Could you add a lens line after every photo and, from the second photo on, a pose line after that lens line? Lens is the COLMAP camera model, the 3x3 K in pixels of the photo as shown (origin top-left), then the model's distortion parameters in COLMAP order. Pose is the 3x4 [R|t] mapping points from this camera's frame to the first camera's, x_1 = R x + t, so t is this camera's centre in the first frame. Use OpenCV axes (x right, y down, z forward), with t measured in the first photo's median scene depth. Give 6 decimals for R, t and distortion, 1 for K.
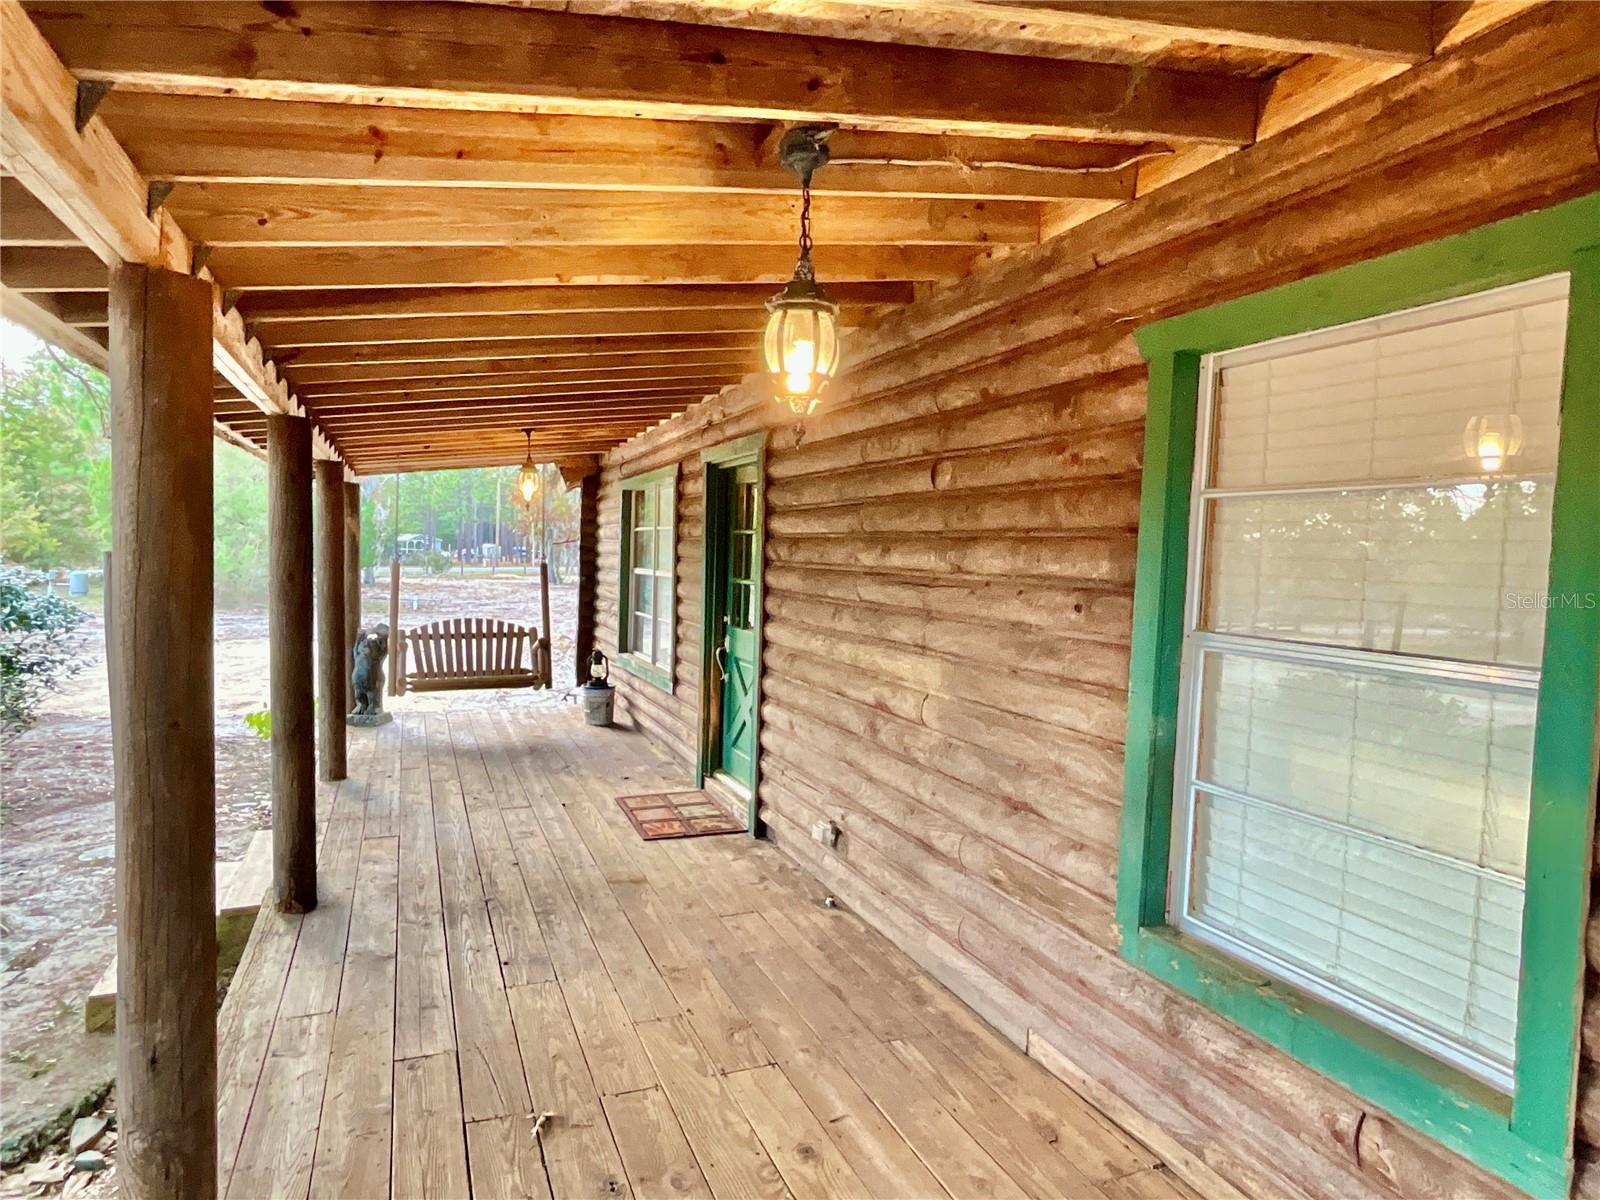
lens RADIAL K [[930.5, 0, 798.1], [0, 930.5, 600.7], [0, 0, 1]] dist [-0.004536, -0.001089]
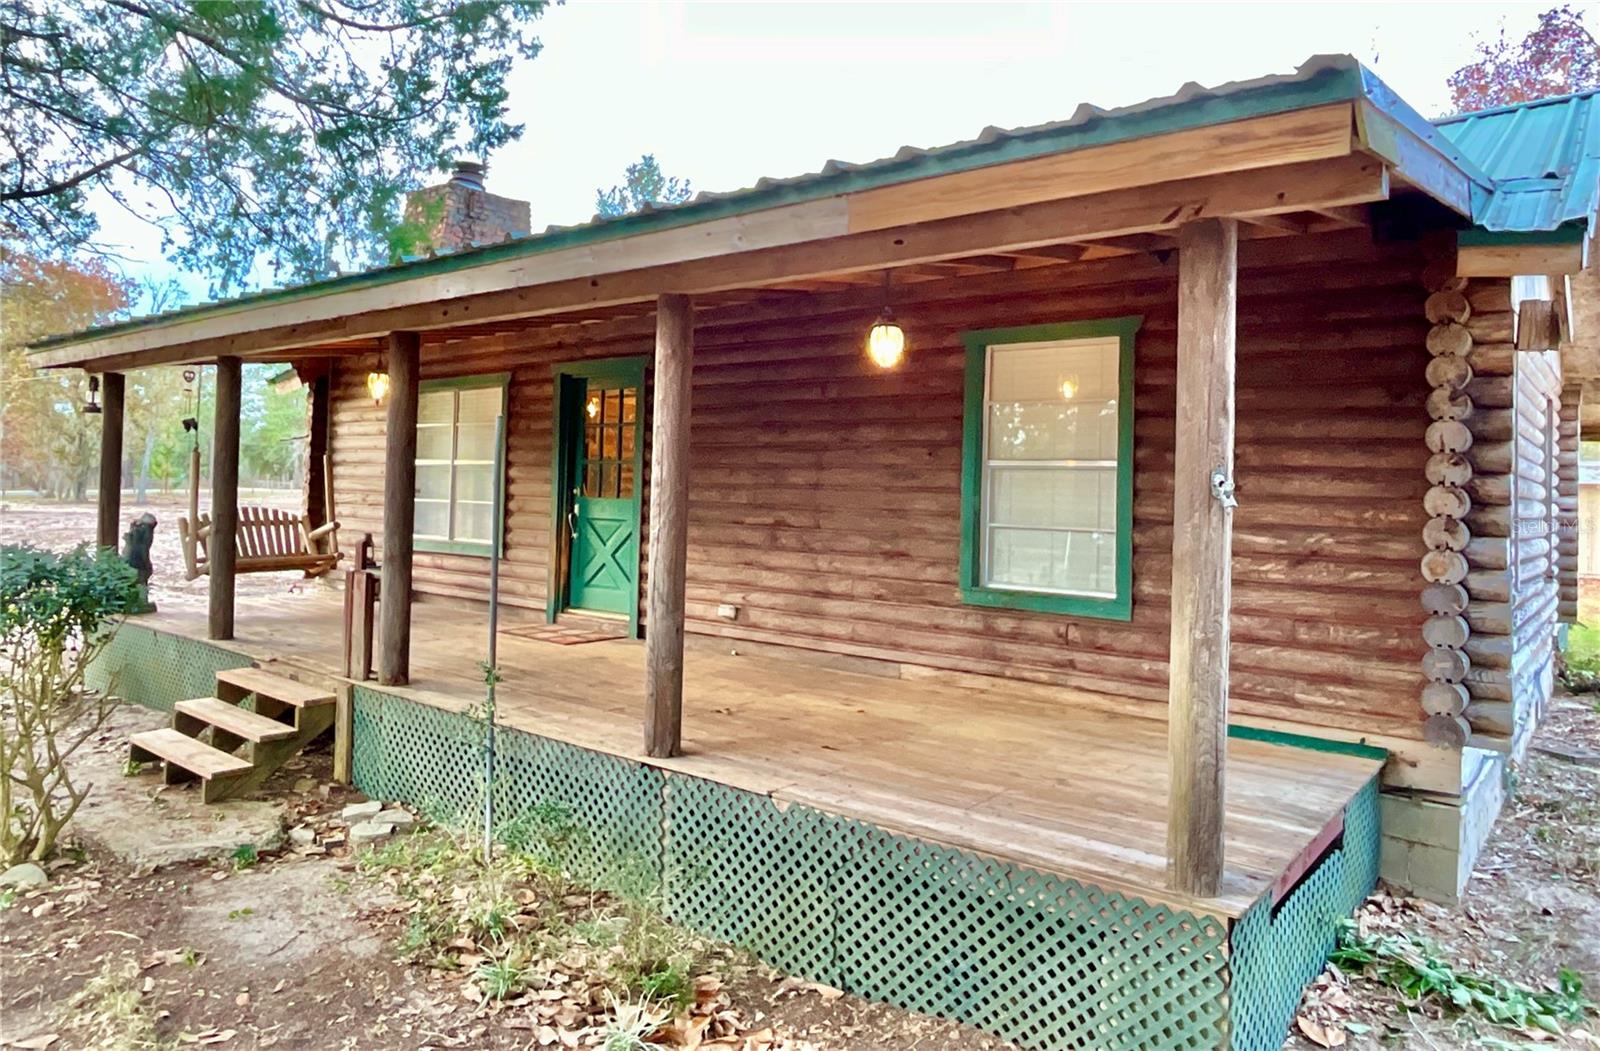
lens RADIAL K [[1006.8, 0, 790.5], [0, 1006.8, 469.7], [0, 0, 1]] dist [0.005284, 0.000331]
pose [[0.875022, -0.000680, 0.484082, -0.948796], [0.027496, 0.998454, -0.048298, 0.126295], [-0.483301, 0.055572, 0.873689, -0.760095]]
